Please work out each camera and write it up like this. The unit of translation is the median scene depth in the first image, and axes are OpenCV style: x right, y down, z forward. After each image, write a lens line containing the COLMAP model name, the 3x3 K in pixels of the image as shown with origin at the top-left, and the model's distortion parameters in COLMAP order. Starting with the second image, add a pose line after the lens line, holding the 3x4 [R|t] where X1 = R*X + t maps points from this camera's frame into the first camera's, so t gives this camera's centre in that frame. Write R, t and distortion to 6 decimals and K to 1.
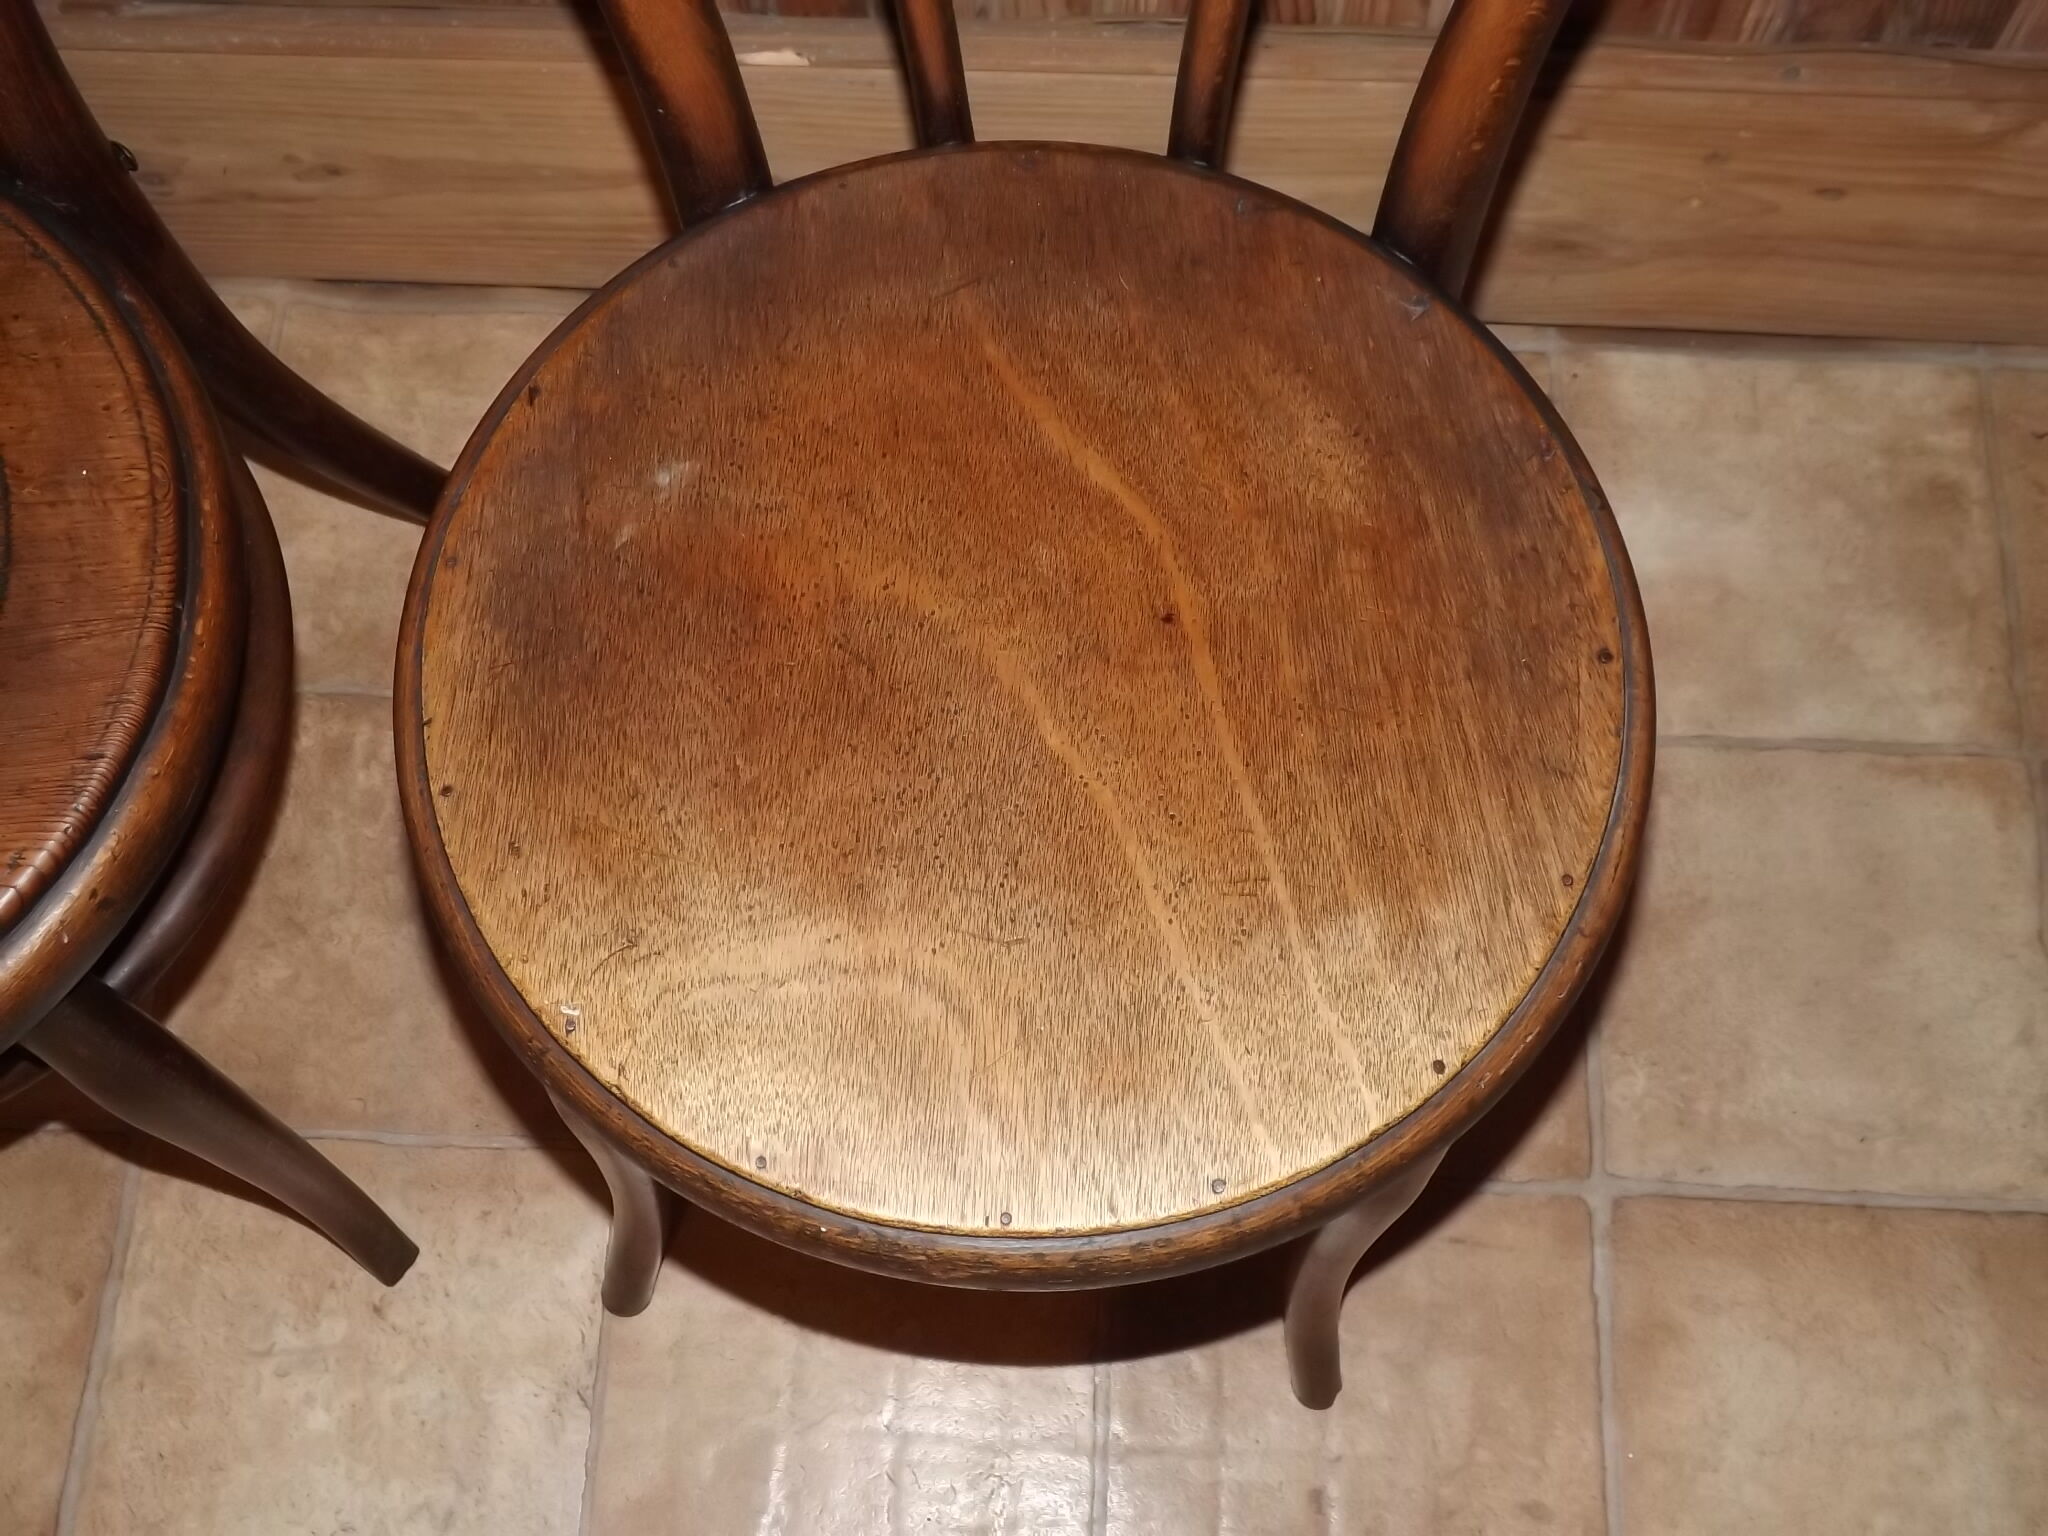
lens RADIAL K [[2248.8, 0, 1005.2], [0, 2248.8, 776.6], [0, 0, 1]] dist [0.000738, 0.000000]
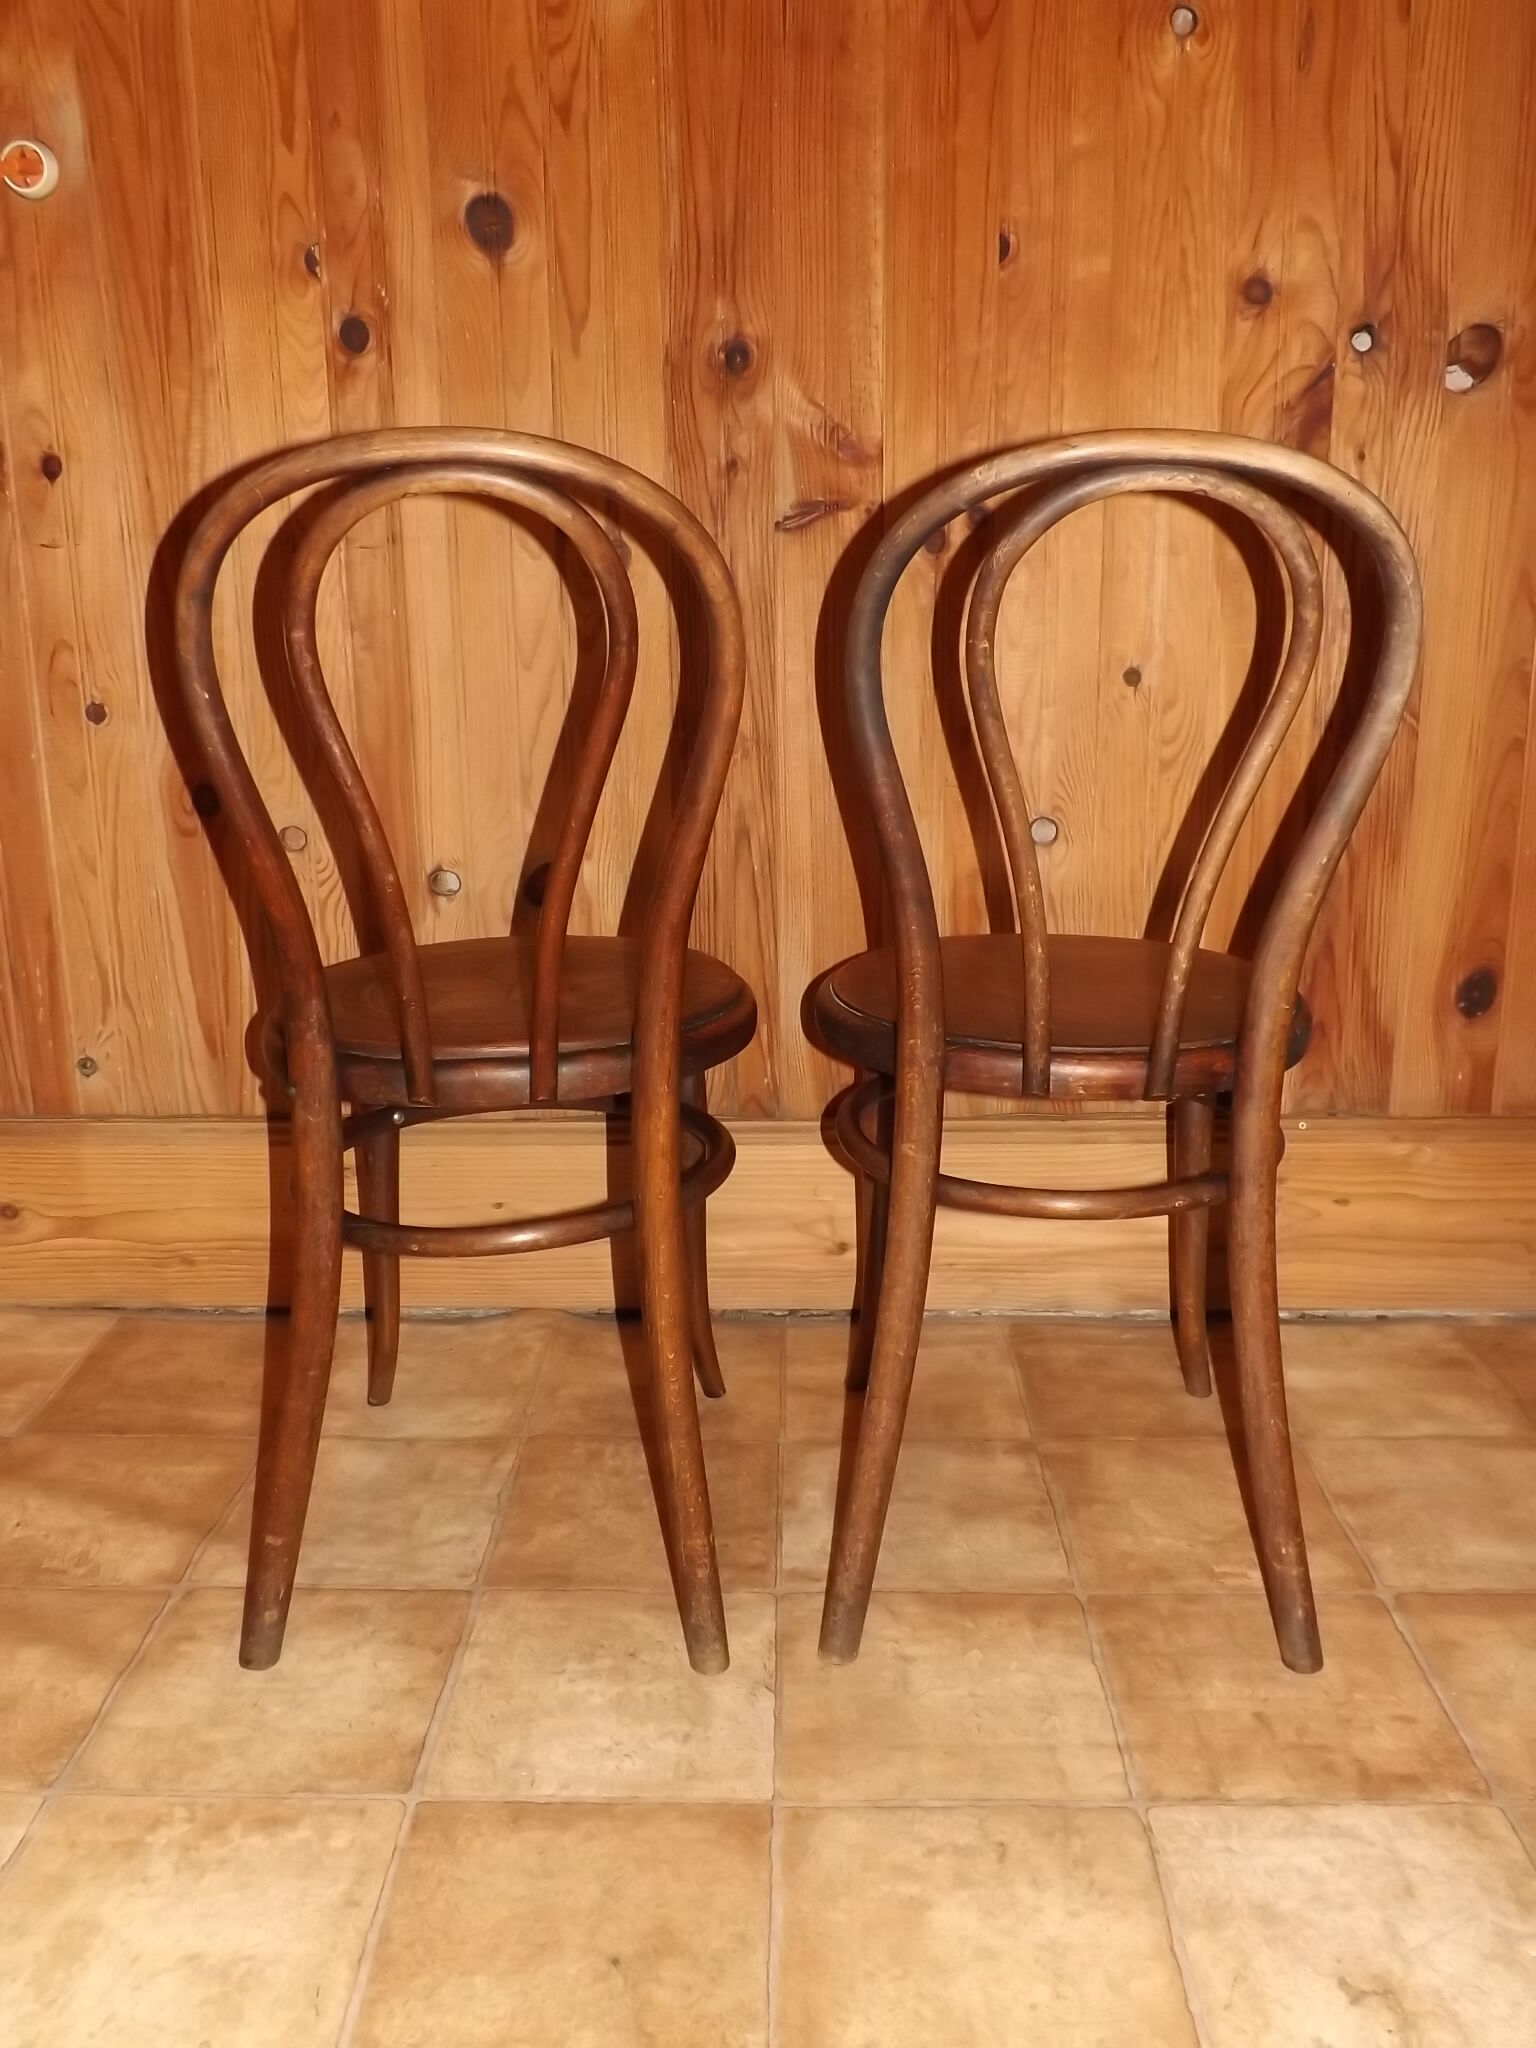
lens RADIAL K [[1636.3, 0, 784.8], [0, 1636.3, 1016.0], [0, 0, 1]] dist [-0.027046, 0.017135]
pose [[0.999446, -0.014119, 0.030134, -0.199805], [0.032649, 0.591284, -0.805802, 0.883119], [-0.006441, 0.806340, 0.591417, -0.024780]]
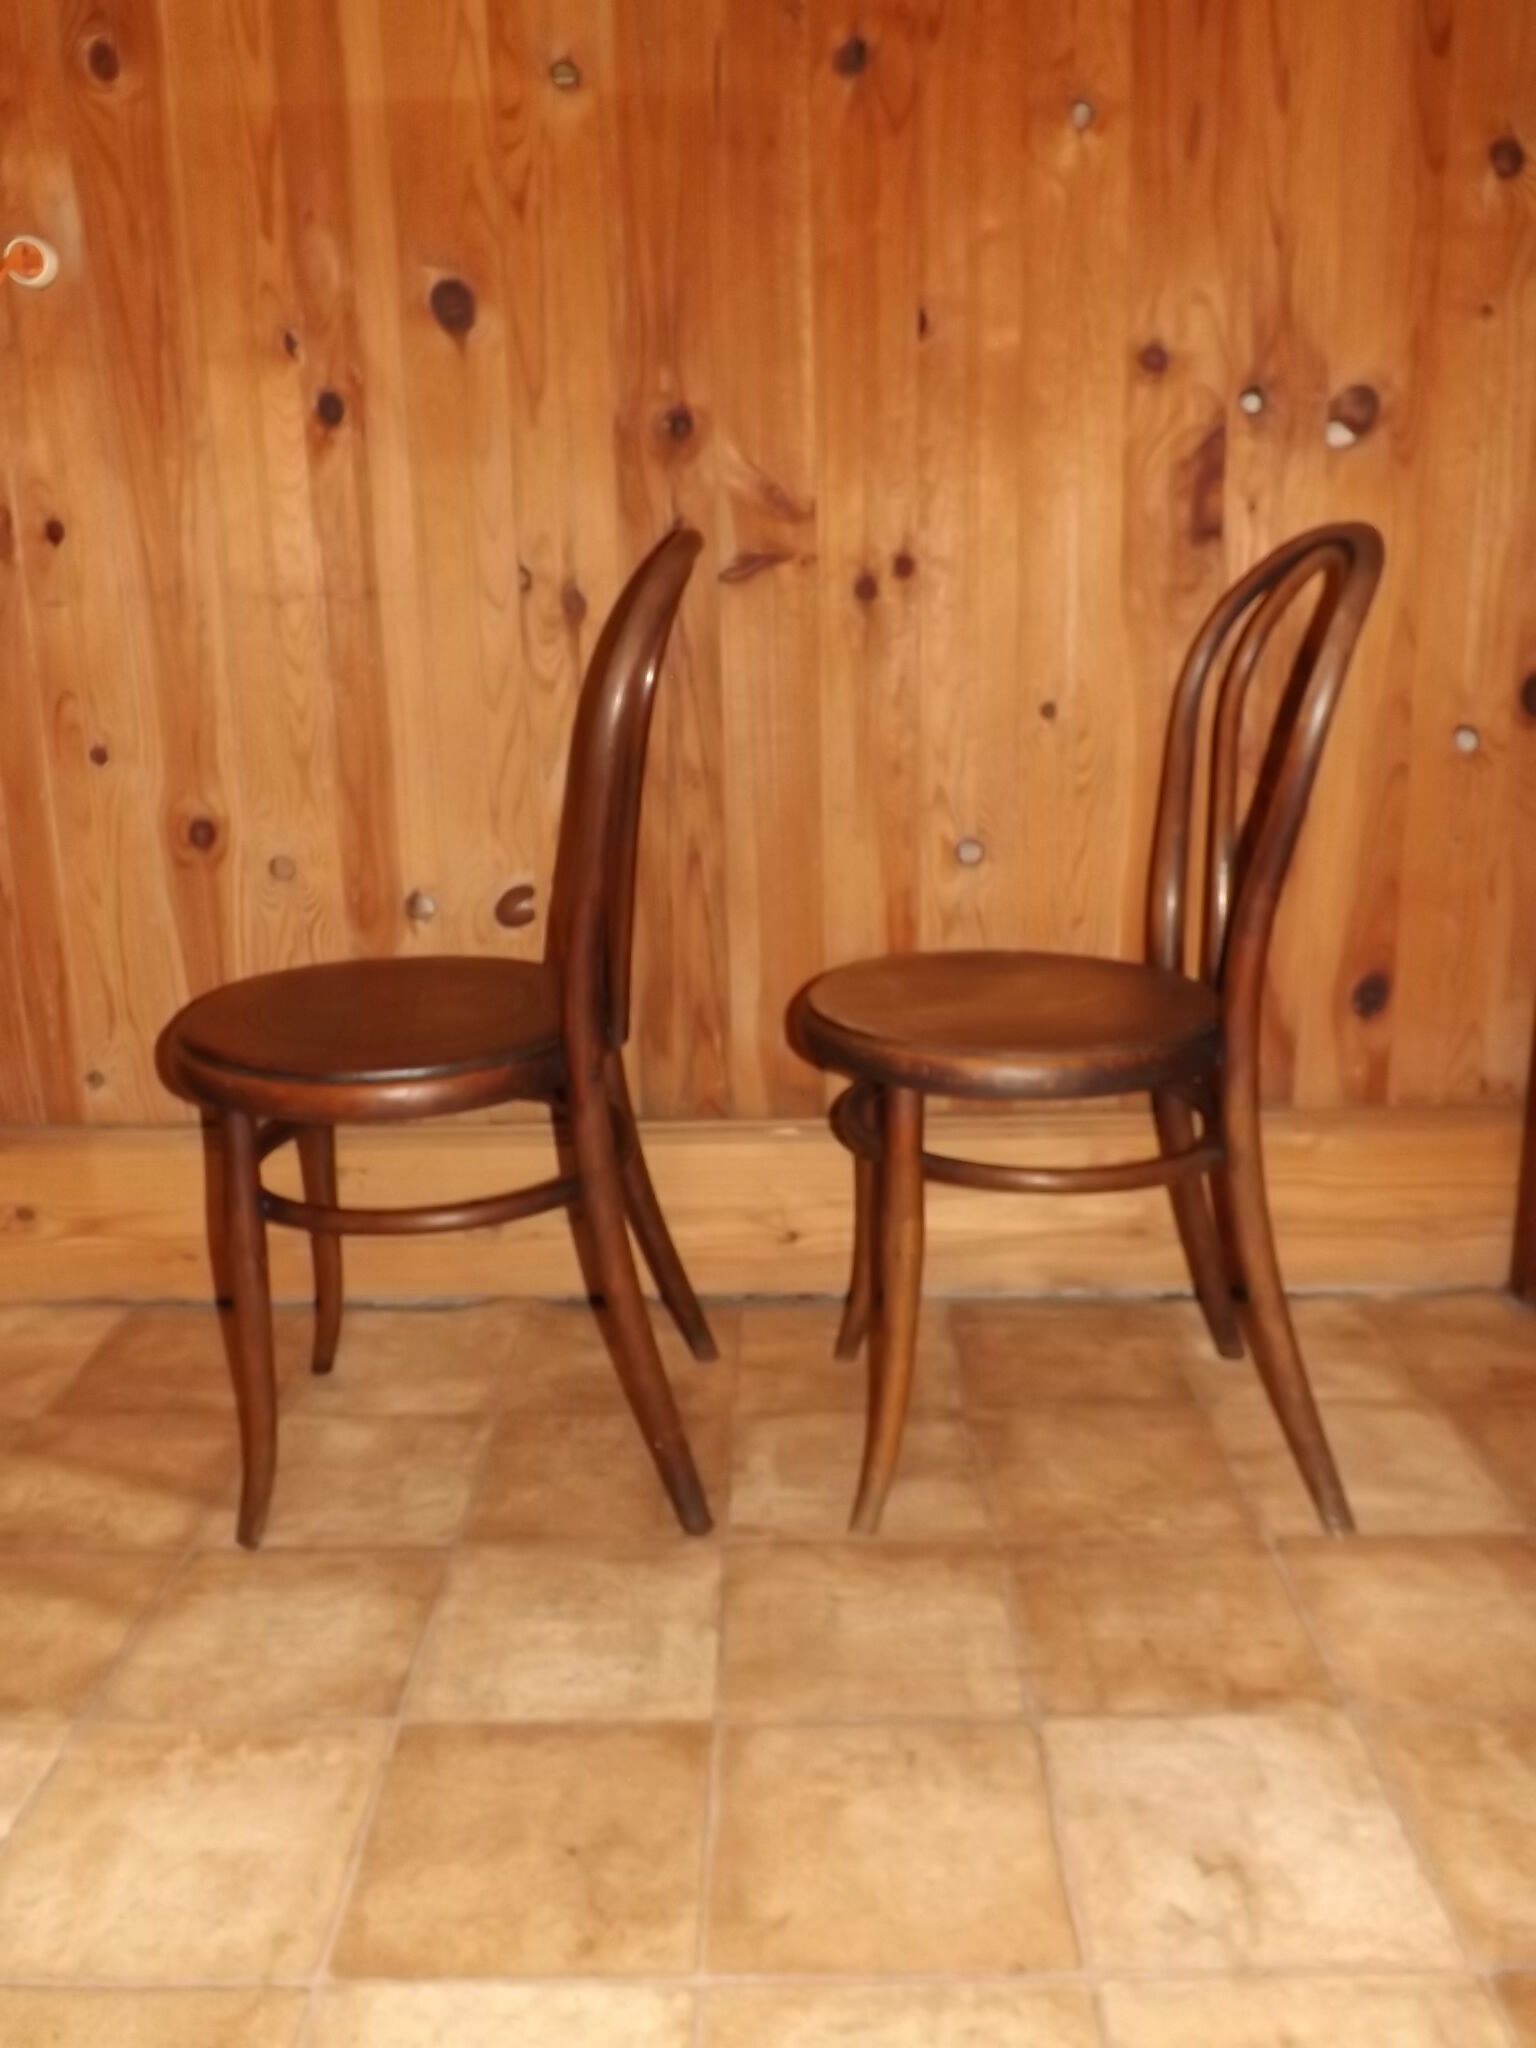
lens RADIAL K [[1636.3, 0, 785.6], [0, 1636.3, 1017.8], [0, 0, 1]] dist [-0.027046, 0.017135]
pose [[0.999046, -0.027497, 0.033922, -0.158952], [0.043625, 0.594203, -0.803131, 0.987569], [0.001927, 0.803845, 0.594836, -0.117396]]
